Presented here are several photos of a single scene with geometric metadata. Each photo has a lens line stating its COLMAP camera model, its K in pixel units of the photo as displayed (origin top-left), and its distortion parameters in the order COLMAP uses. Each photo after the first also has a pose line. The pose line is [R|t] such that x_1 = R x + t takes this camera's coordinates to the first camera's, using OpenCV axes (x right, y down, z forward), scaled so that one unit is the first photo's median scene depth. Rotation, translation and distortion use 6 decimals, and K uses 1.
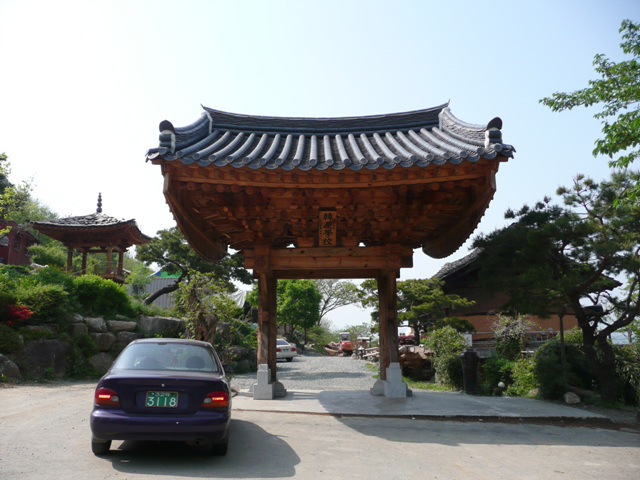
lens RADIAL K [[535.4, 0, 311.2], [0, 535.4, 241.9], [0, 0, 1]] dist [-0.037333, 0.039048]
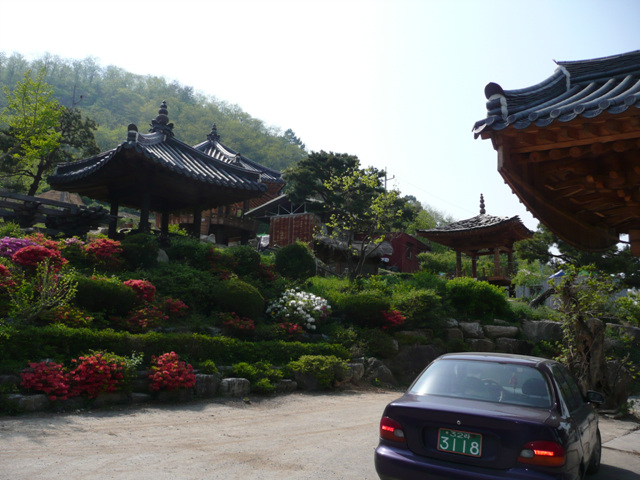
lens RADIAL K [[535.4, 0, 311.2], [0, 535.4, 241.9], [0, 0, 1]] dist [-0.037333, 0.039048]
pose [[0.742407, -0.099006, -0.662593, 0.028693], [0.095491, 0.994560, -0.041616, 0.016405], [0.663109, -0.032376, 0.747822, 0.141547]]
